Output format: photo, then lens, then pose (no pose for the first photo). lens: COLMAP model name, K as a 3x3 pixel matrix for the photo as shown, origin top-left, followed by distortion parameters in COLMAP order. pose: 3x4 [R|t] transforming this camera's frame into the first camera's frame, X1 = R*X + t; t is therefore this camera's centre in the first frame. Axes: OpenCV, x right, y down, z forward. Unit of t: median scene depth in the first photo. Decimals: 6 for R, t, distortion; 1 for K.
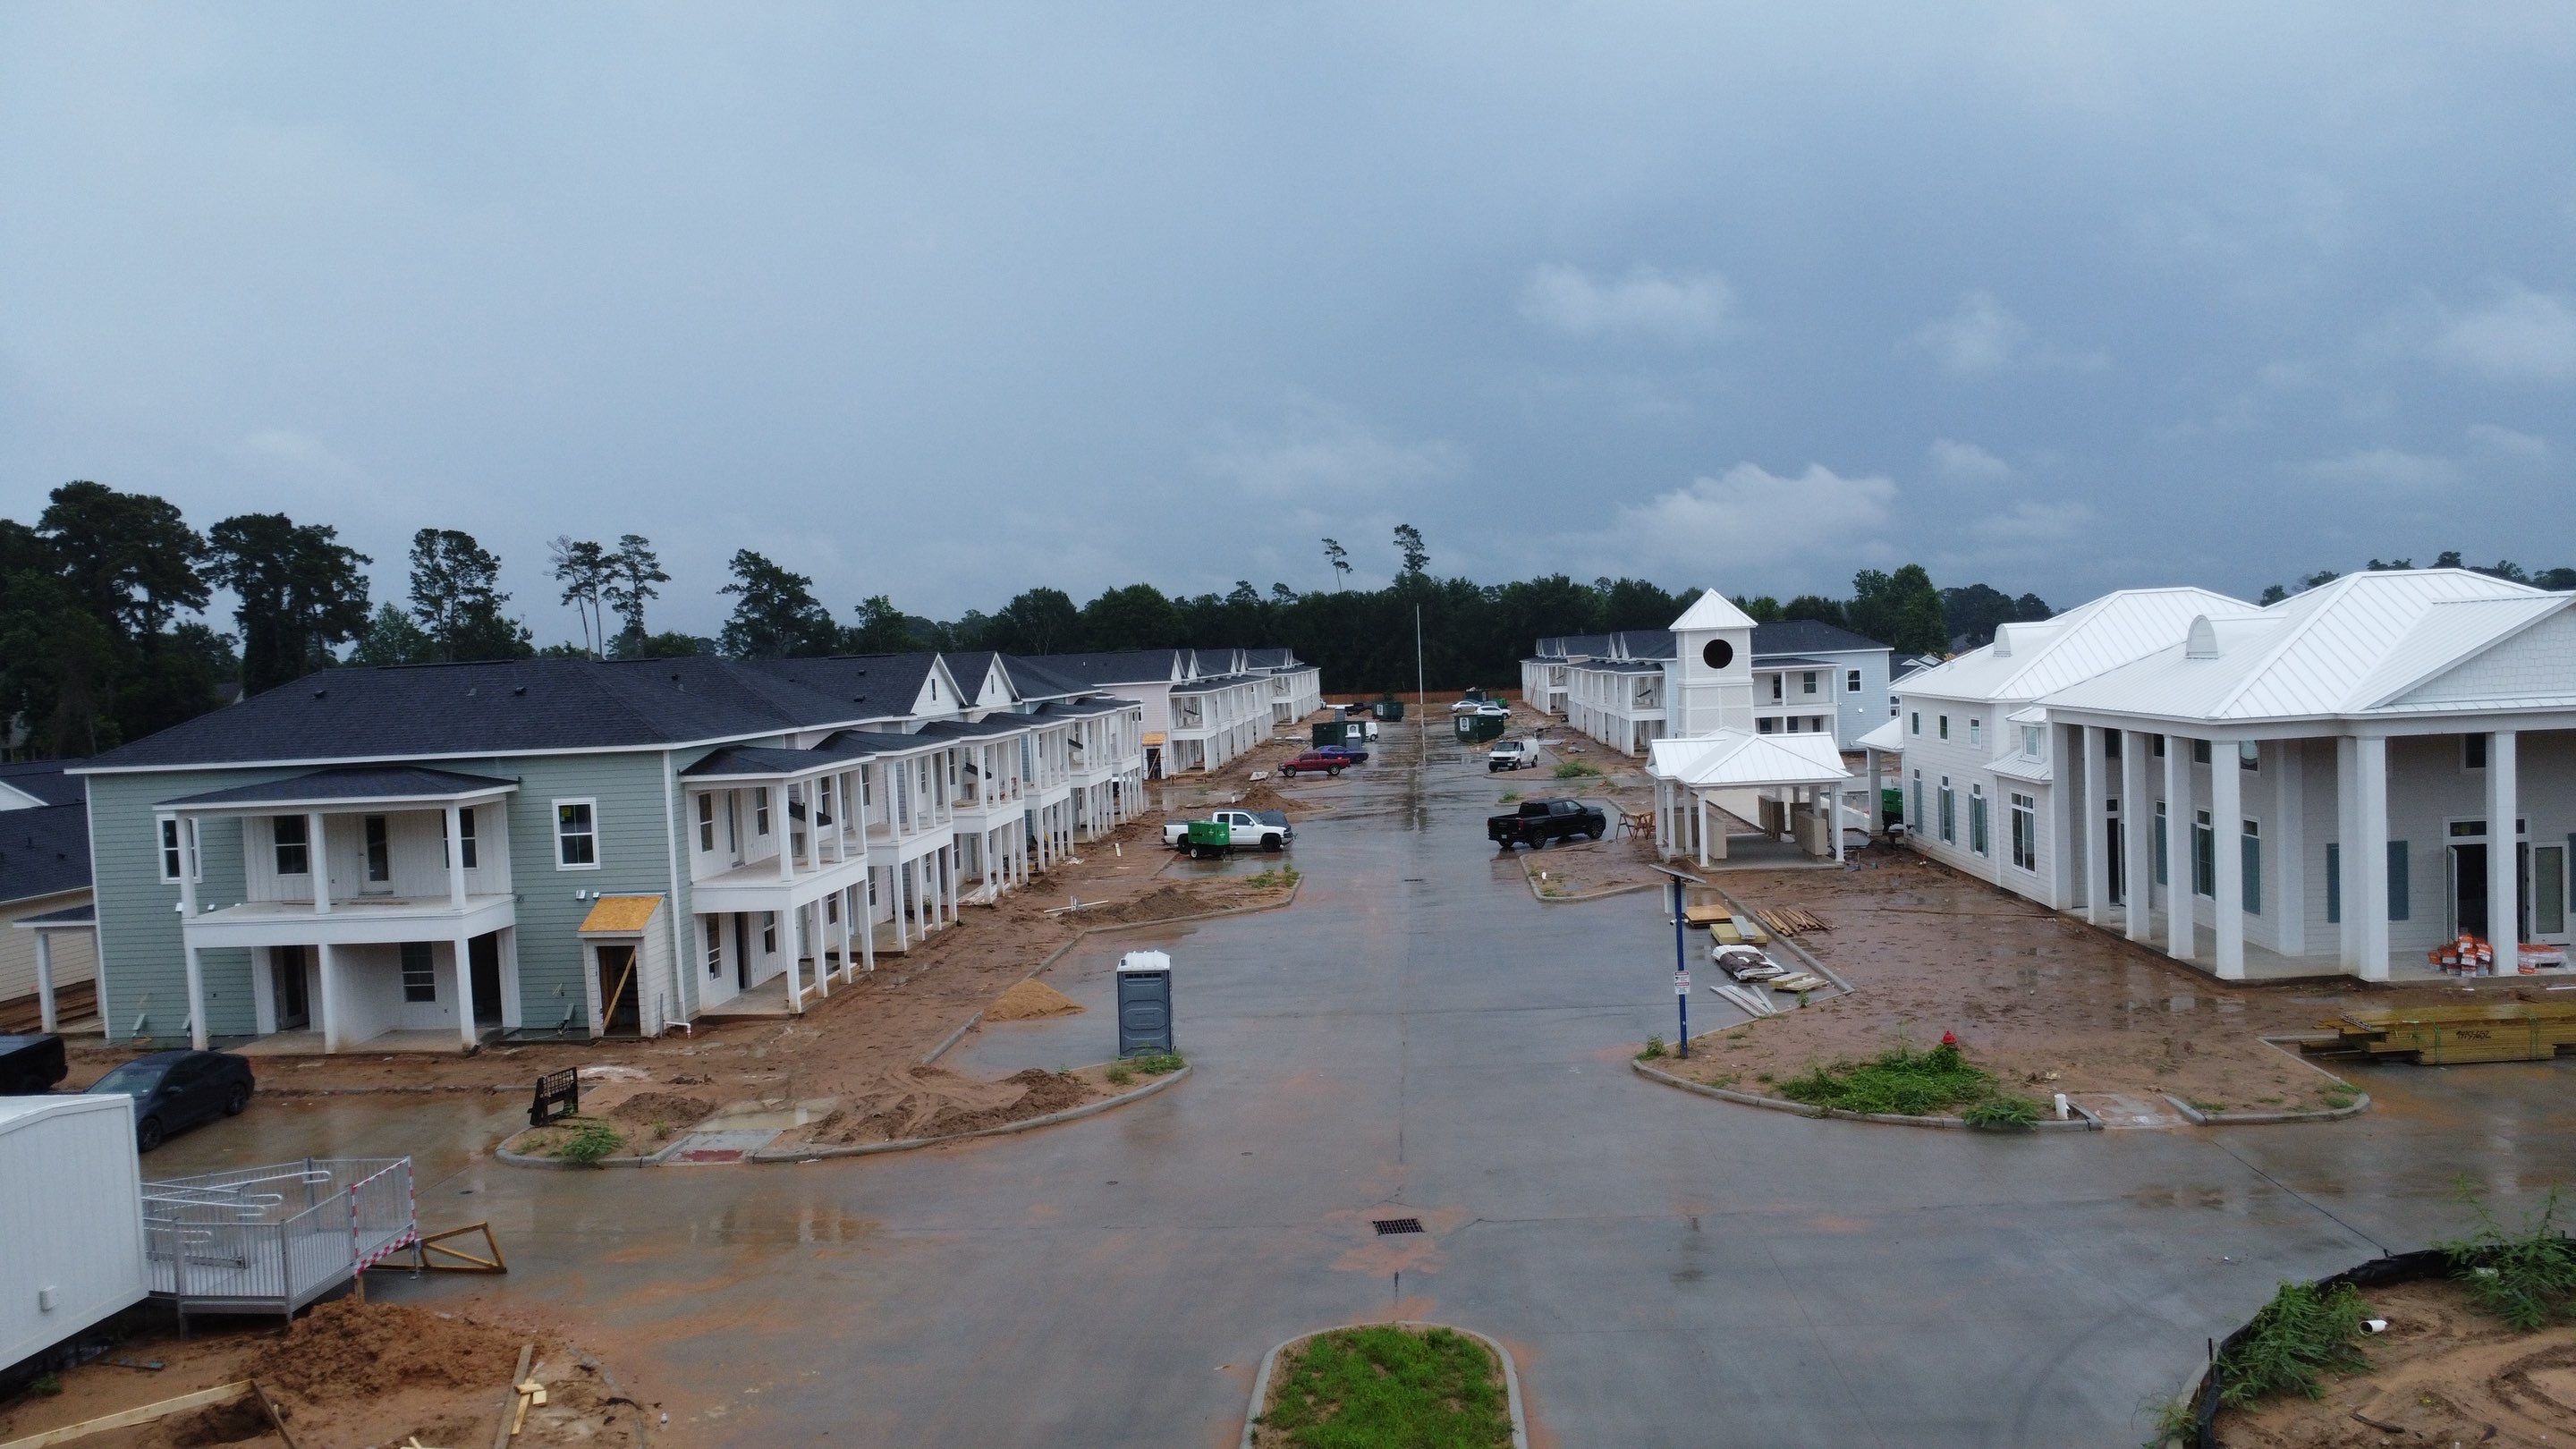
lens RADIAL K [[1869.2, 0, 1276.4], [0, 1869.2, 728.1], [0, 0, 1]] dist [-0.033472, -0.000152]
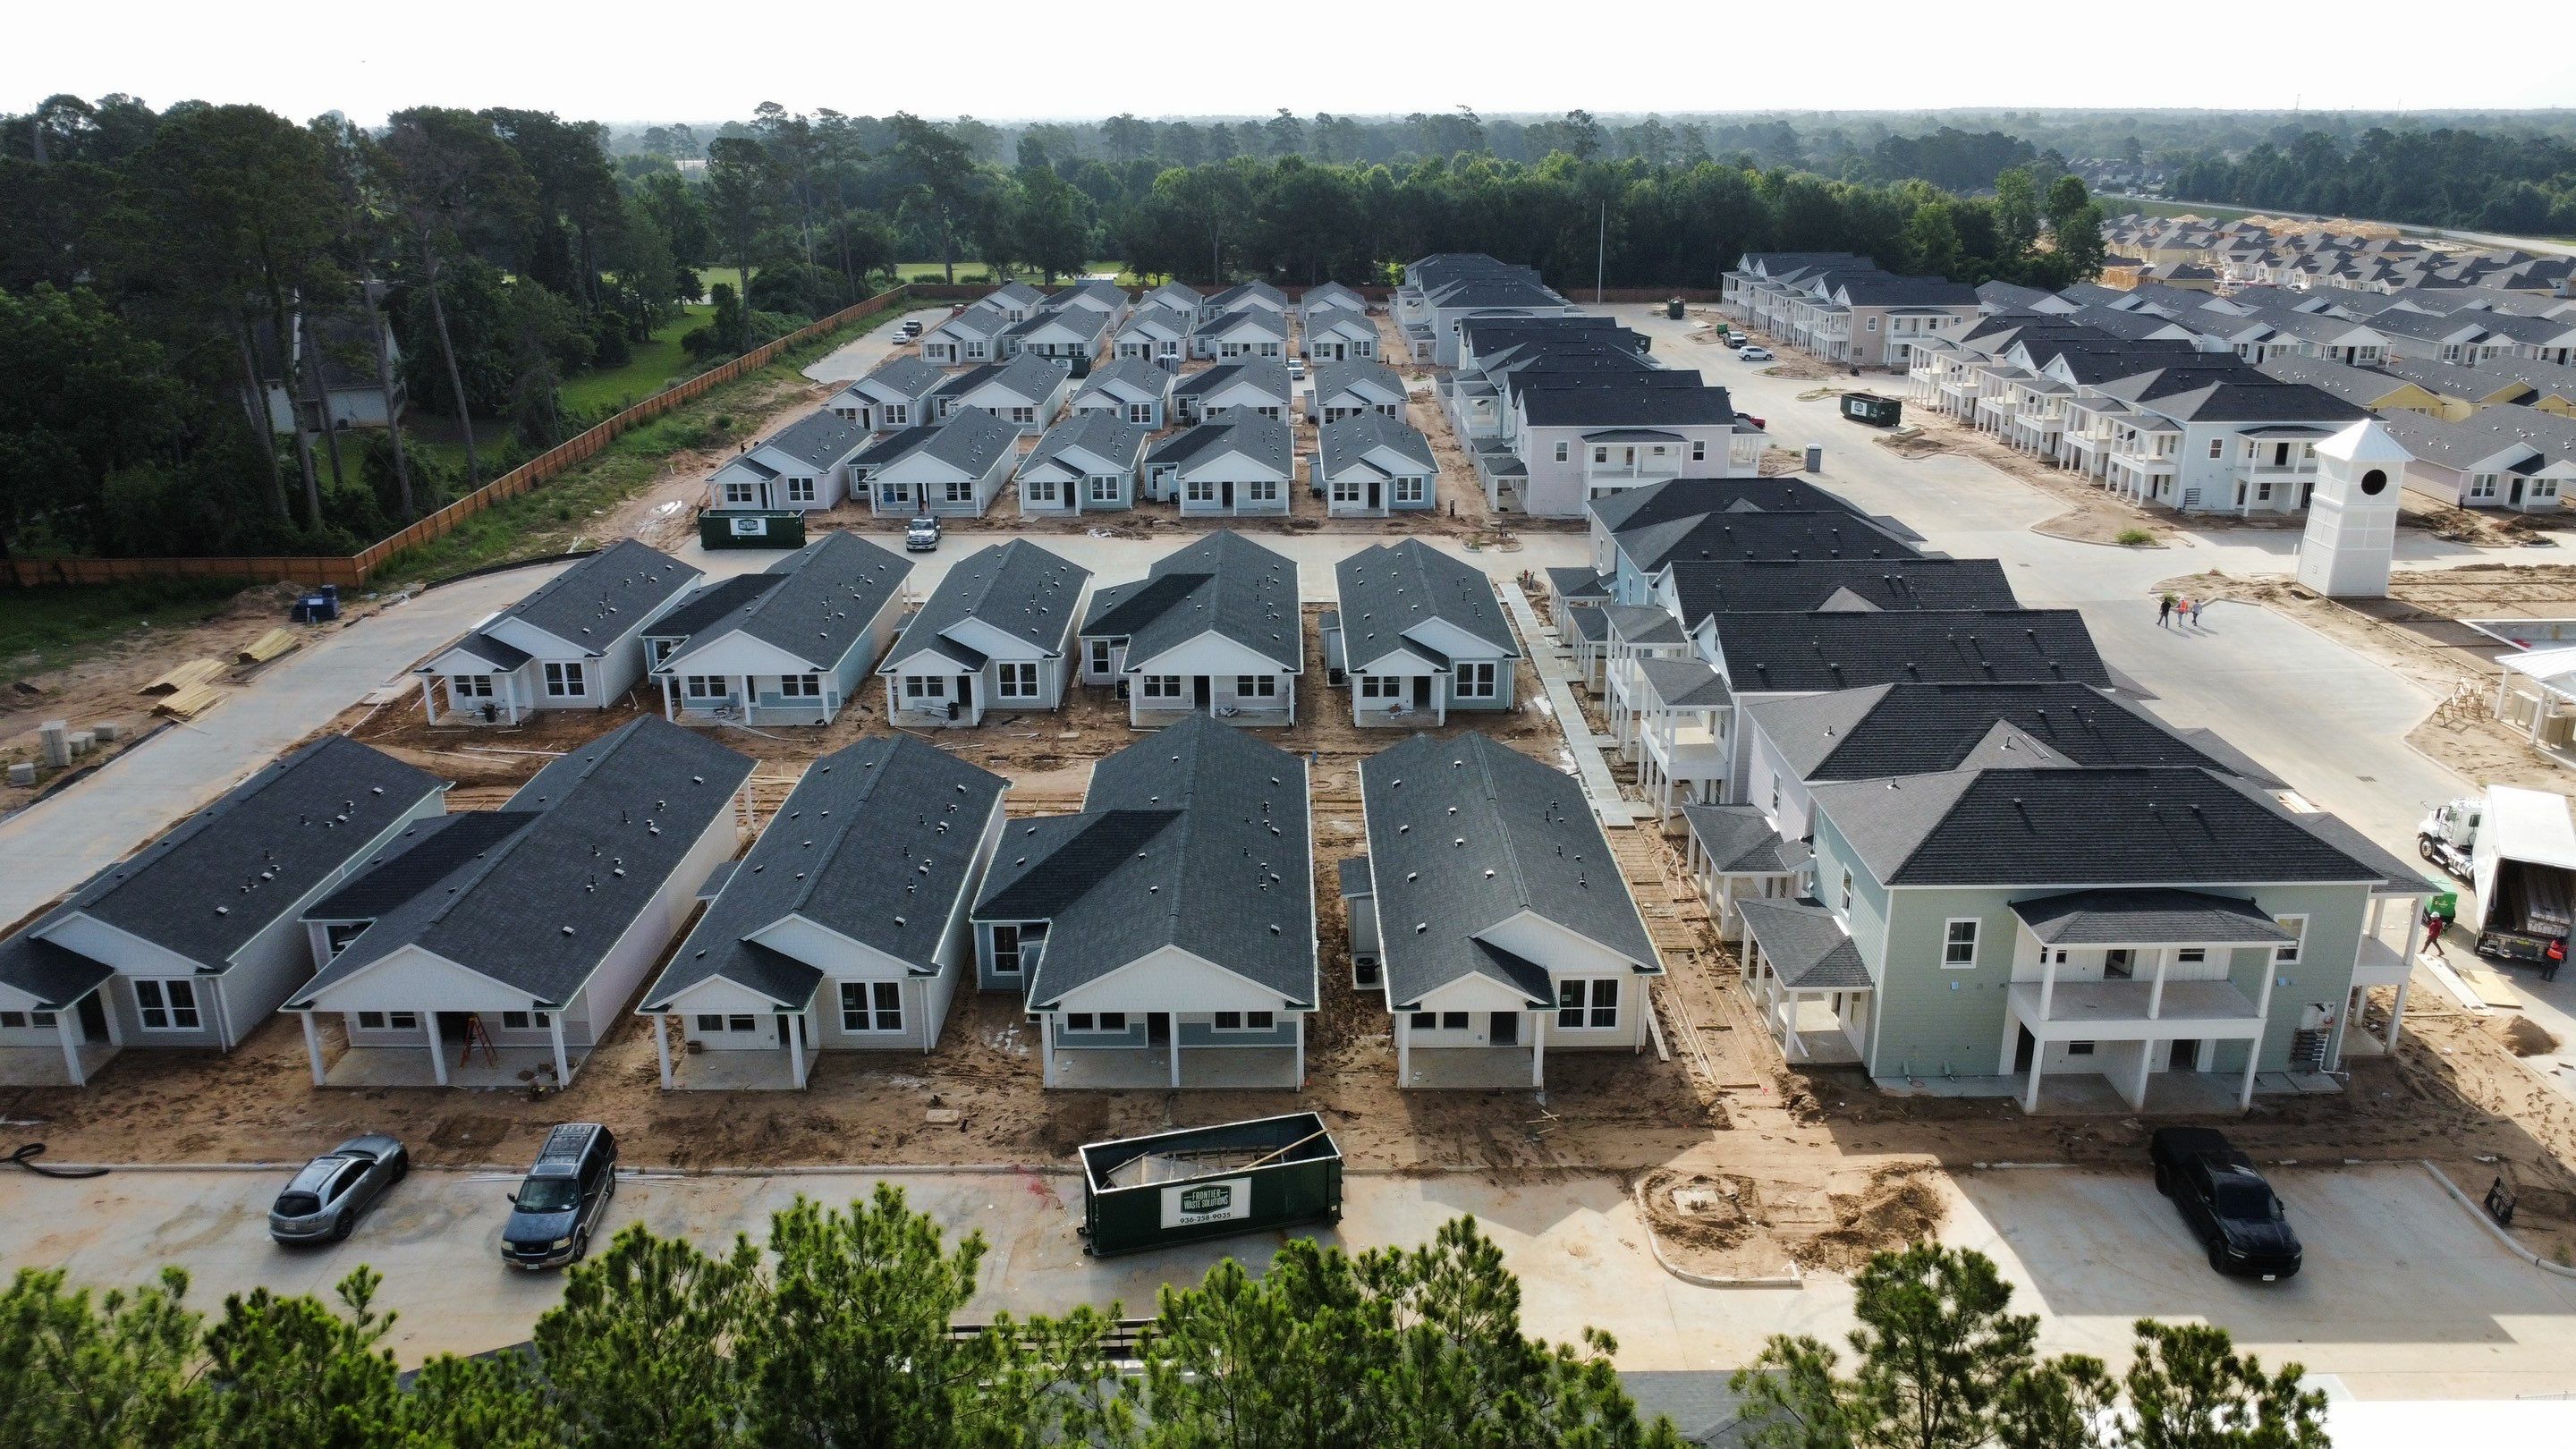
lens RADIAL K [[1869.2, 0, 1274.4], [0, 1869.2, 738.9], [0, 0, 1]] dist [-0.033472, -0.000152]
pose [[0.996321, 0.009323, 0.085187, -0.262619], [-0.032919, 0.959434, 0.280004, -0.091614], [-0.079121, -0.281778, 0.956212, -0.031136]]
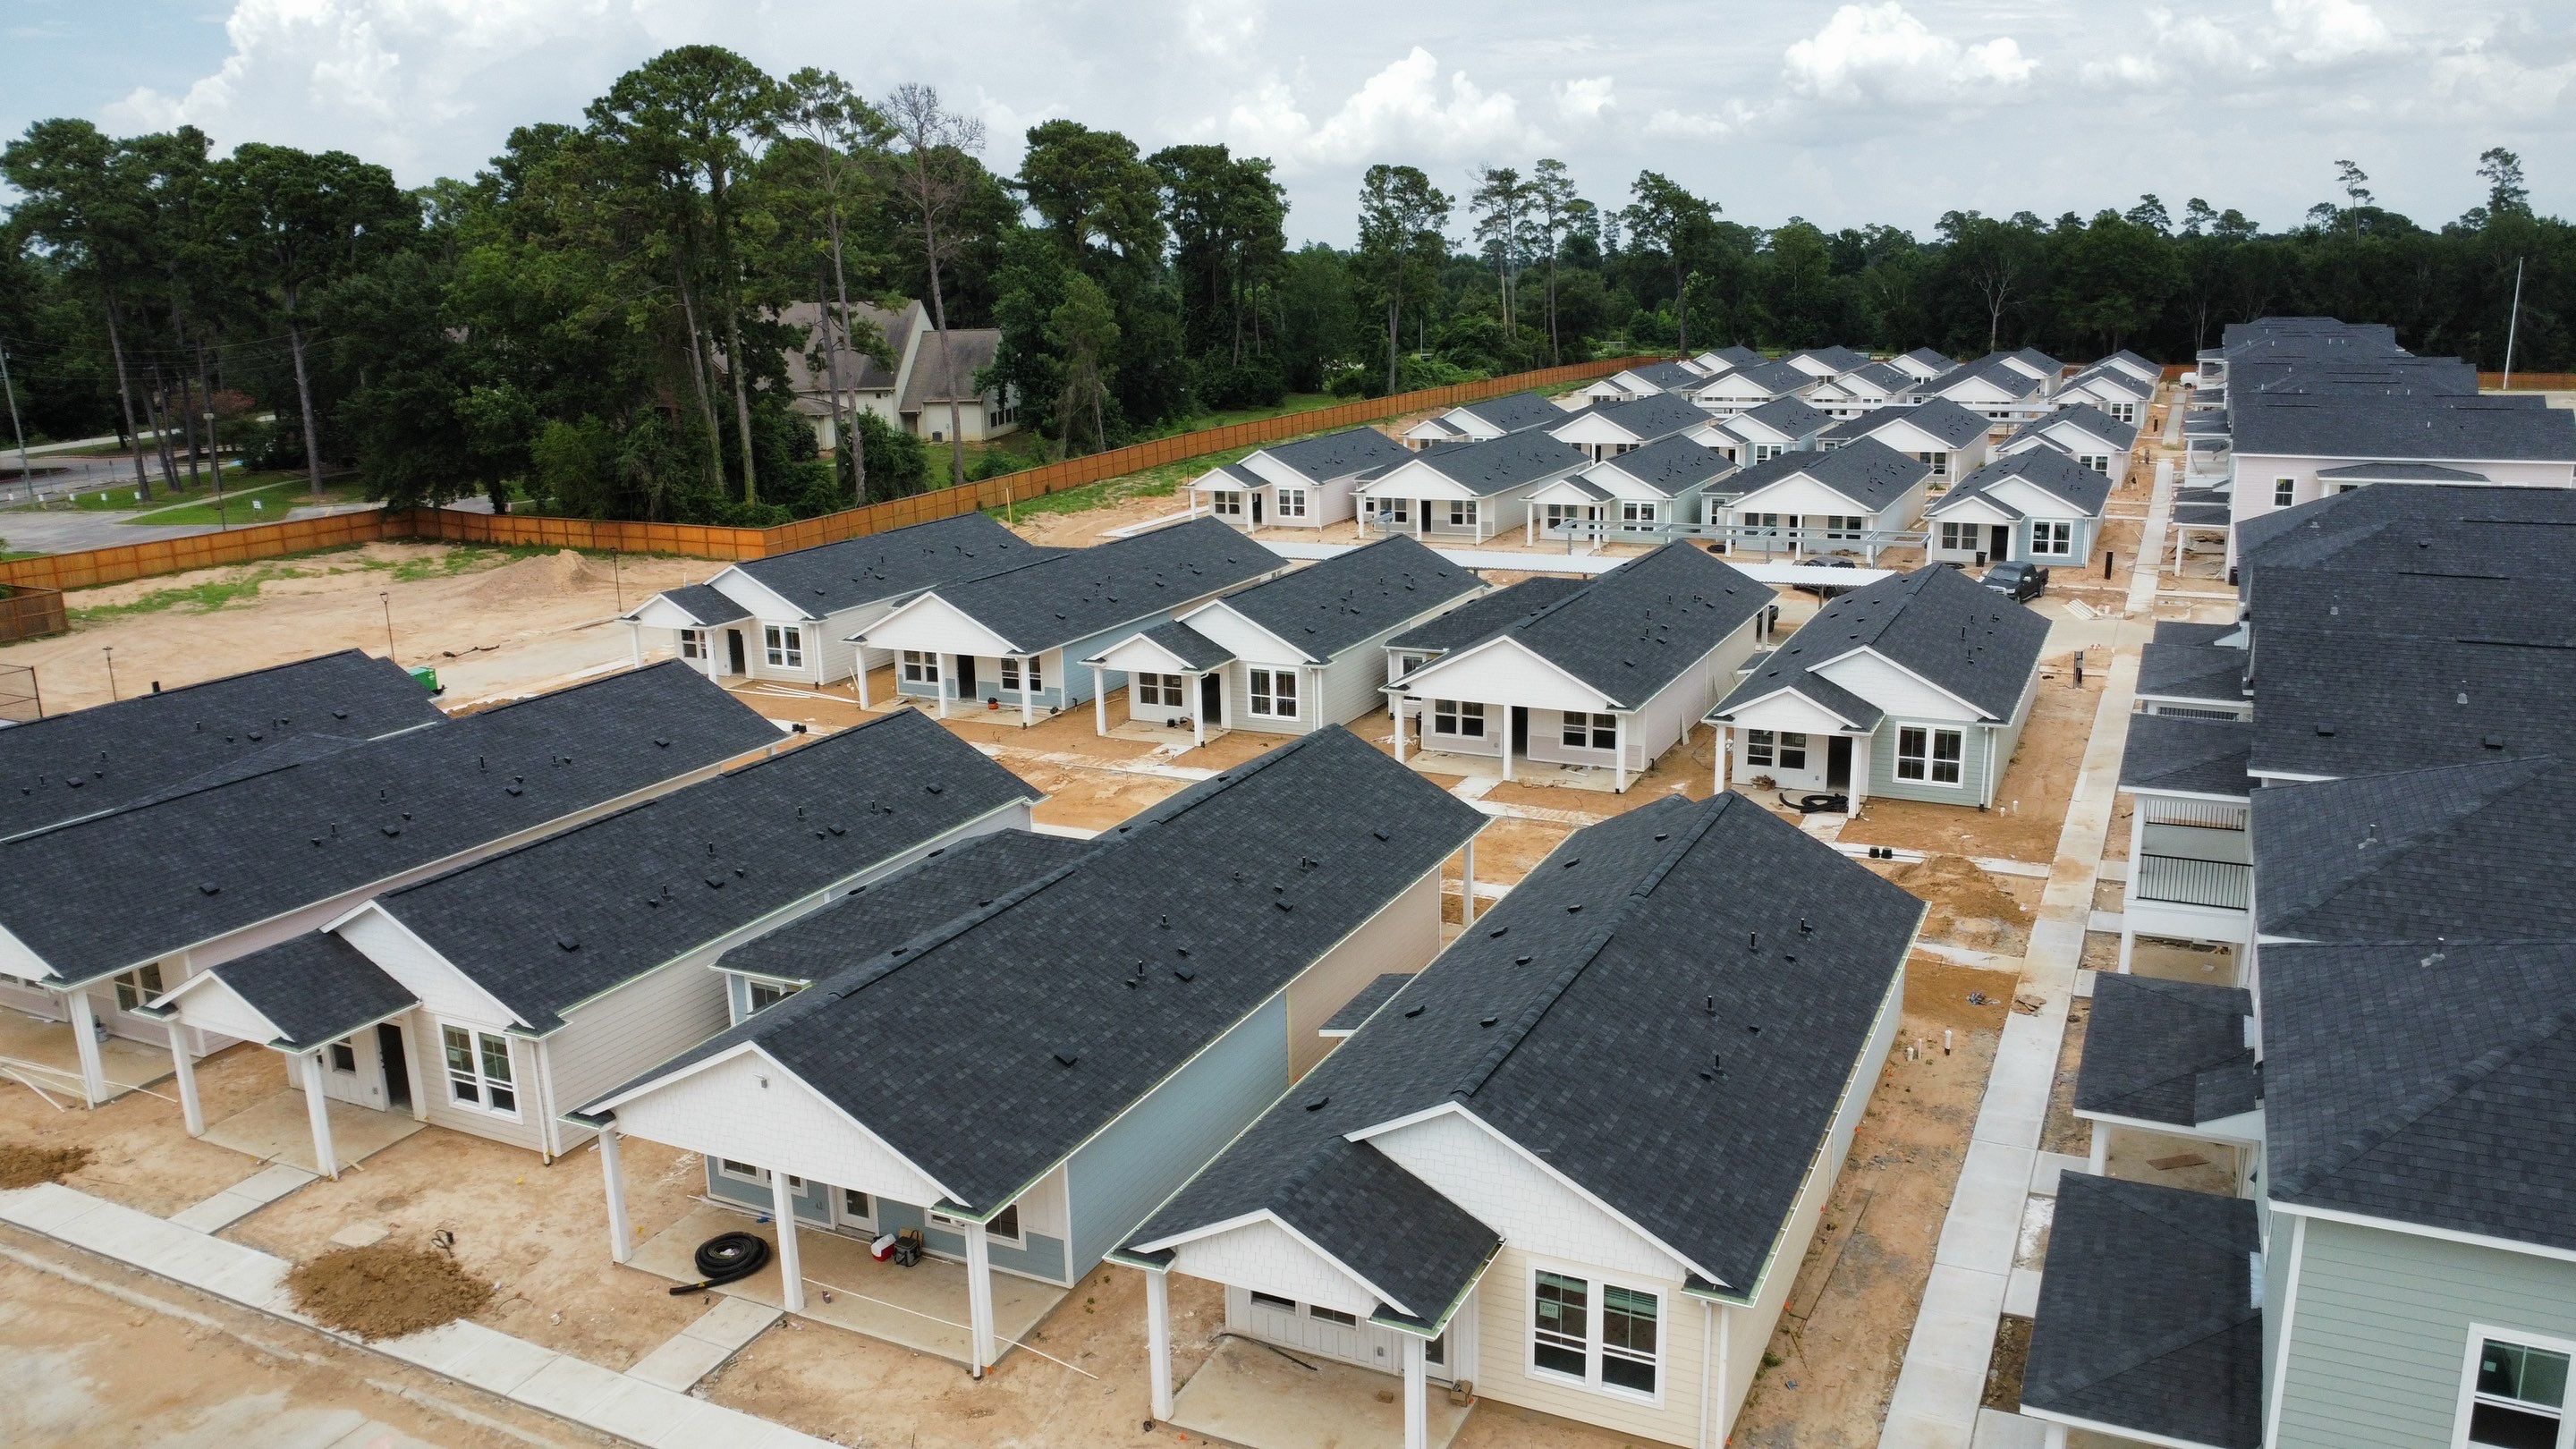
lens RADIAL K [[1869.2, 0, 1270.9], [0, 1869.2, 732.9], [0, 0, 1]] dist [-0.033472, -0.000152]
pose [[0.928872, 0.110242, -0.353614, -0.165194], [-0.030502, 0.974205, 0.223592, -0.041681], [0.369142, -0.196902, 0.908275, 0.114525]]
